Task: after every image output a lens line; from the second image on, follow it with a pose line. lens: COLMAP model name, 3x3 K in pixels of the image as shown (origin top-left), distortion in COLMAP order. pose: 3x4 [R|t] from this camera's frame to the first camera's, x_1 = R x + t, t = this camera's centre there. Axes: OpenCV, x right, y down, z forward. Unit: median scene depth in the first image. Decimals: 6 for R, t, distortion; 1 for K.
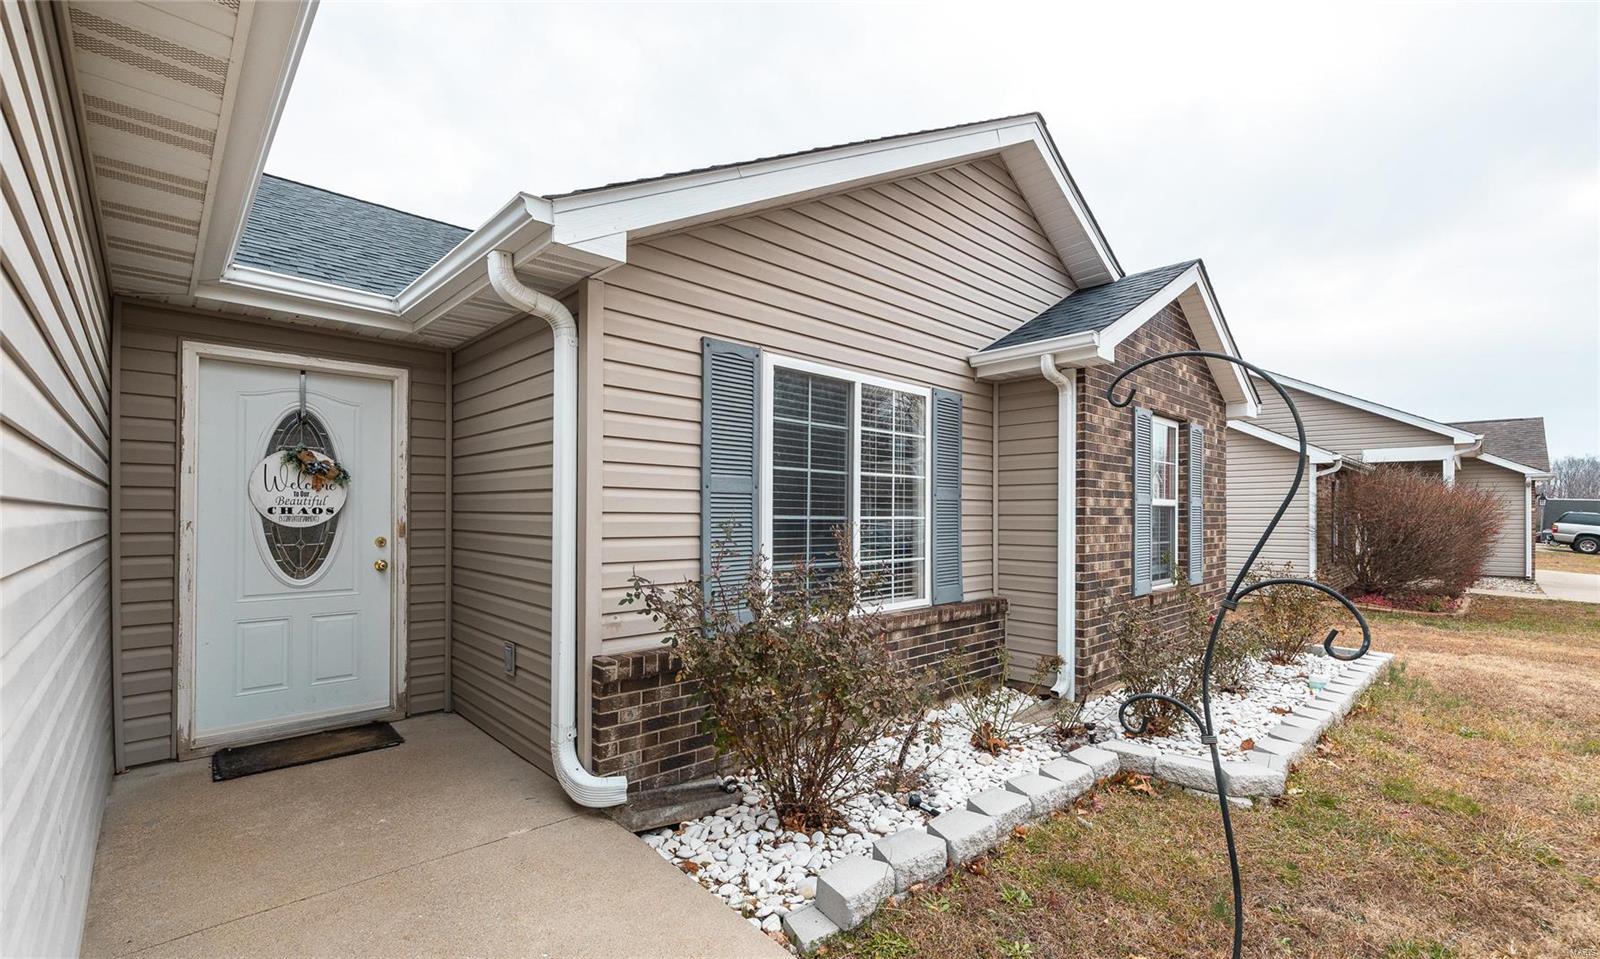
lens RADIAL K [[685.8, 0, 805.1], [0, 685.8, 496.6], [0, 0, 1]] dist [0.003327, 0.000219]
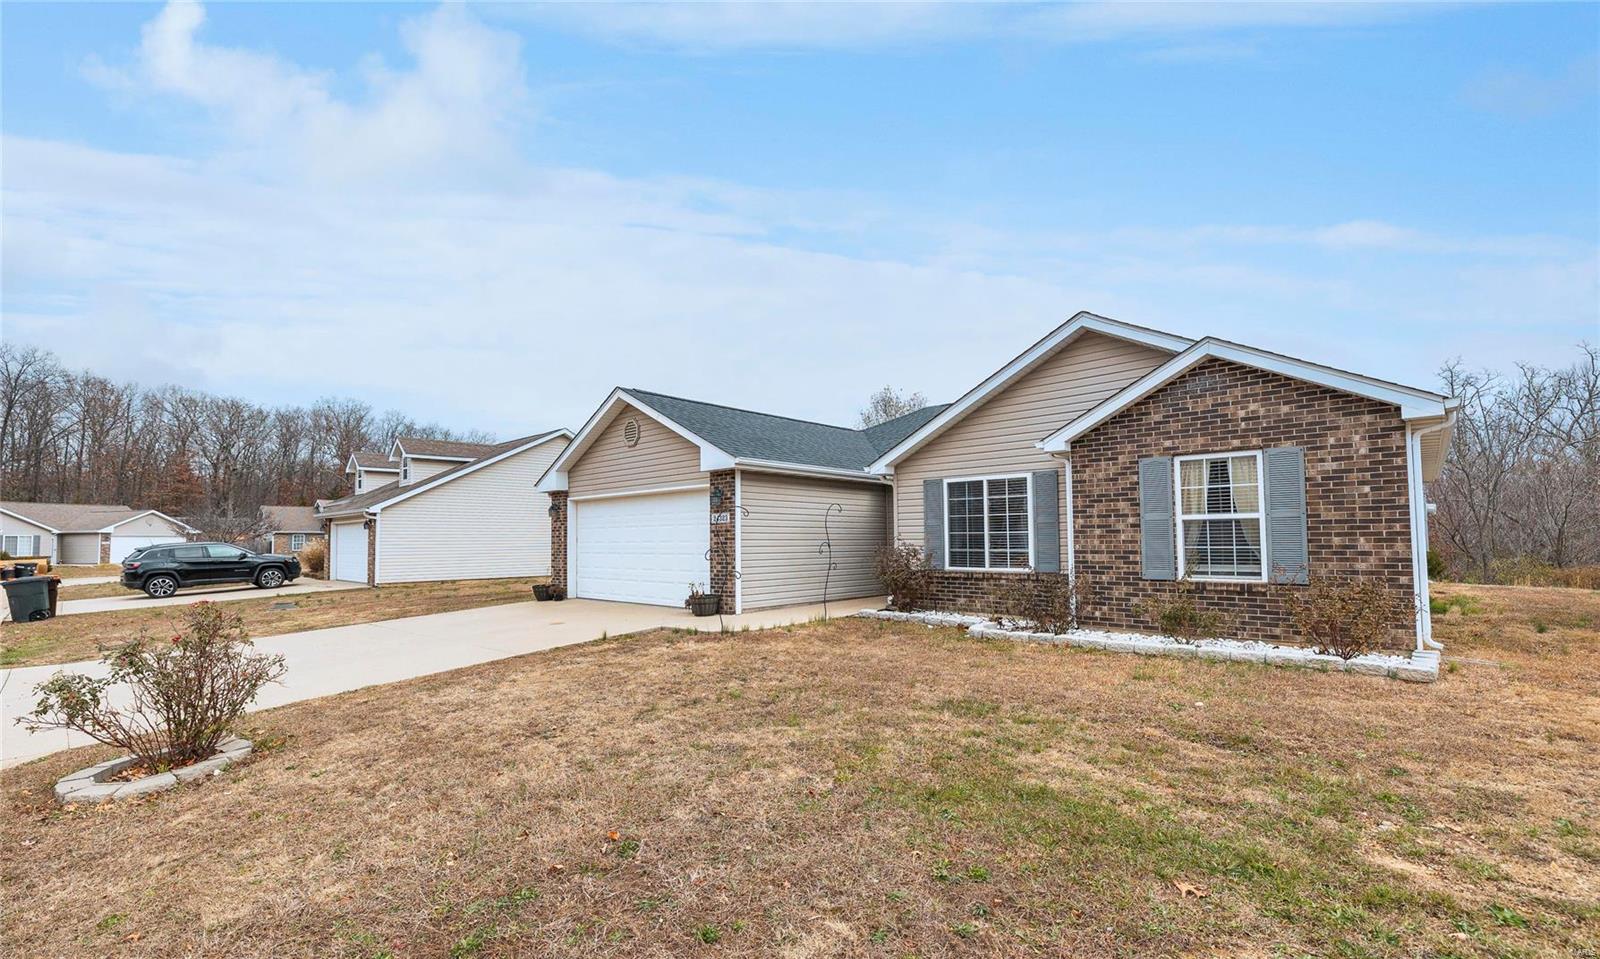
lens RADIAL K [[685.8, 0, 805.1], [0, 685.8, 496.6], [0, 0, 1]] dist [0.003327, 0.000219]
pose [[0.067043, -0.070552, -0.995253, 2.285403], [0.035210, 0.997043, -0.068307, 0.041860], [0.997129, -0.030463, 0.069329, 0.134249]]
